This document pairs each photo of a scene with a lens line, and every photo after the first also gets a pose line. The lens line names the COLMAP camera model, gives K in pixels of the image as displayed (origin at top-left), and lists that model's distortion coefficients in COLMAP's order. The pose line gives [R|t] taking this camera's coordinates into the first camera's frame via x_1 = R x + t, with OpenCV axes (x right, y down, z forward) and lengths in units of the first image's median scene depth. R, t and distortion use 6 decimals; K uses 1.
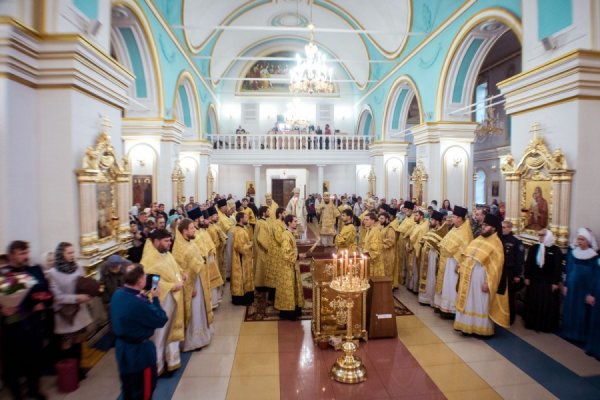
lens RADIAL K [[393.2, 0, 300.0], [0, 393.2, 200.0], [0, 0, 1]] dist [-0.119667, 0.037941]
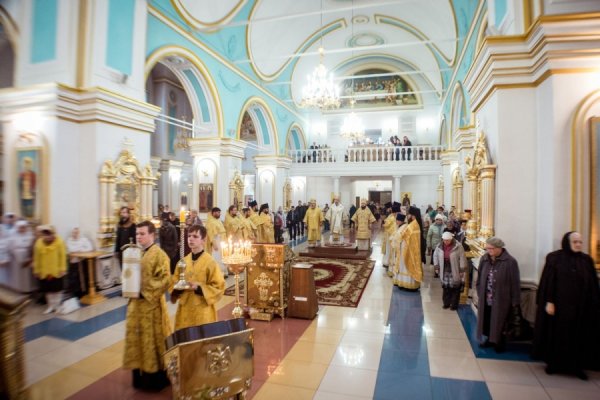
lens RADIAL K [[393.2, 0, 300.0], [0, 393.2, 200.0], [0, 0, 1]] dist [-0.119667, 0.037941]
pose [[0.916404, 0.008235, -0.400171, 0.328858], [-0.025618, 0.998945, -0.038109, 0.026198], [0.399435, 0.045175, 0.915648, -0.034313]]
